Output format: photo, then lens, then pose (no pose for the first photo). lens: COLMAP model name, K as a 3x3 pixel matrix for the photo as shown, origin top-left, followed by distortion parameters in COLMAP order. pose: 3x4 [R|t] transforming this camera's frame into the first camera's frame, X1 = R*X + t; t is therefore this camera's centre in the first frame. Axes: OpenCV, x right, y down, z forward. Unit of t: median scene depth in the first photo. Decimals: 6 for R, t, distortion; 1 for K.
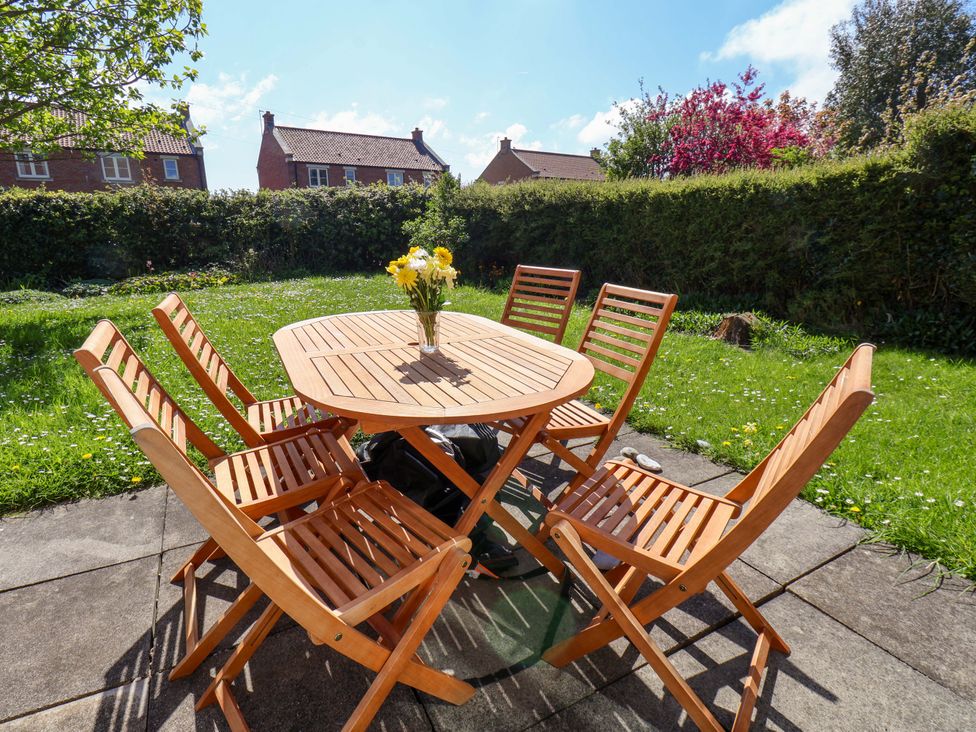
lens RADIAL K [[508.0, 0, 471.6], [0, 508.0, 365.2], [0, 0, 1]] dist [0.019959, -0.023212]
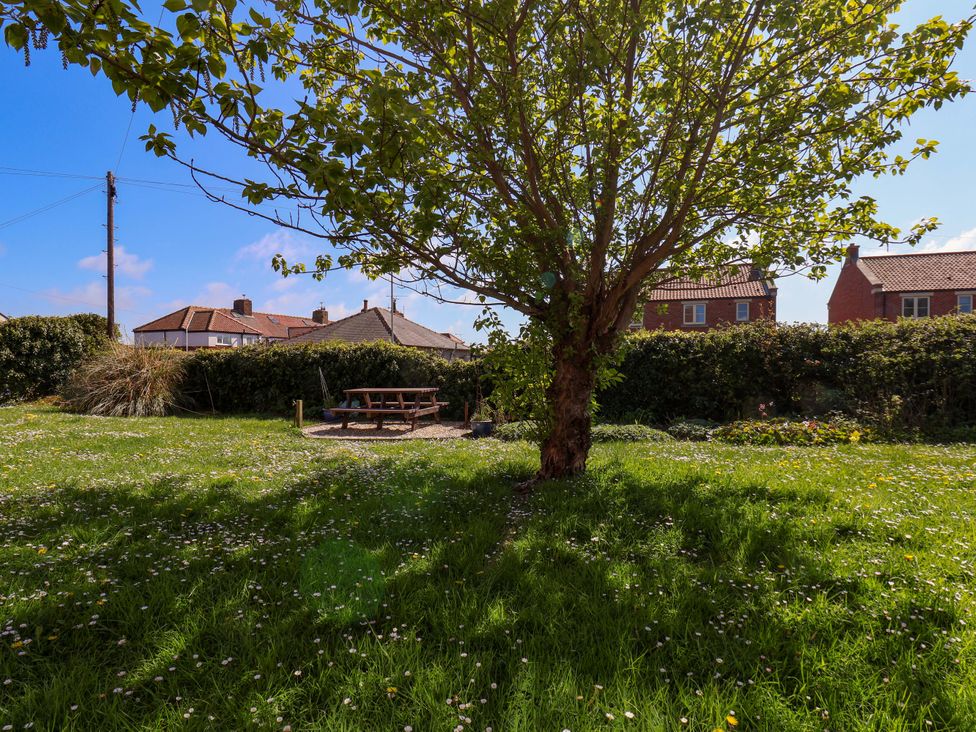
lens RADIAL K [[521.7, 0, 488.0], [0, 521.7, 366.0], [0, 0, 1]] dist [-0.002923, -0.001105]
pose [[0.590531, 0.005948, -0.806993, -0.183434], [-0.216271, 0.964562, -0.151151, -0.033466], [0.777496, 0.263788, 0.570890, 0.125216]]
